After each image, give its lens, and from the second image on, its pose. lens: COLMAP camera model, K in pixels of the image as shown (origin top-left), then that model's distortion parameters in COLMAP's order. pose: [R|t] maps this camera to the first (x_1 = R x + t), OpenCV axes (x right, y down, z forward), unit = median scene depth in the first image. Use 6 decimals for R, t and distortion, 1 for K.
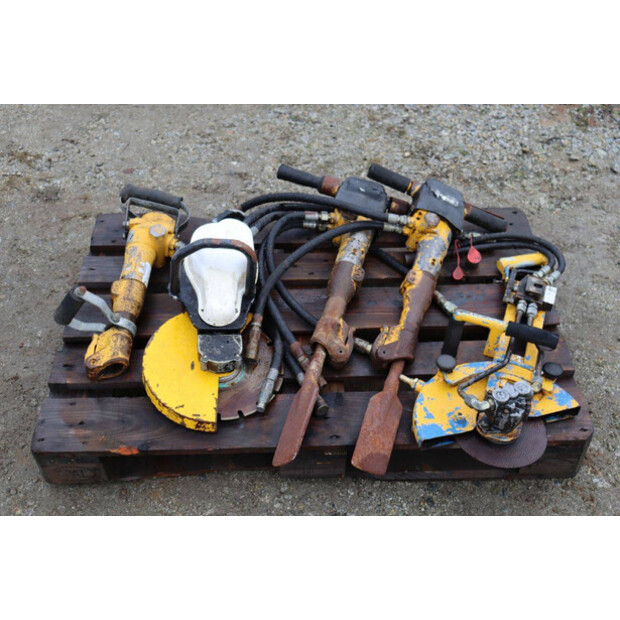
lens RADIAL K [[788.0, 0, 311.4], [0, 788.0, 310.1], [0, 0, 1]] dist [0.035751, 0.000000]
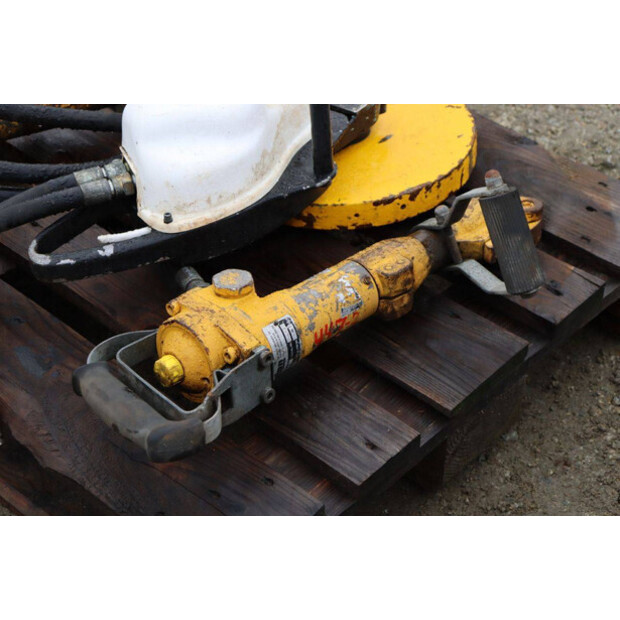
lens RADIAL K [[1444.4, 0, 322.6], [0, 1444.4, 303.0], [0, 0, 1]] dist [0.396389, 0.000000]
pose [[-0.728381, -0.469042, 0.499461, -0.663861], [0.469823, 0.188691, 0.862358, -0.789532], [-0.498726, 0.862784, 0.082928, 1.001118]]
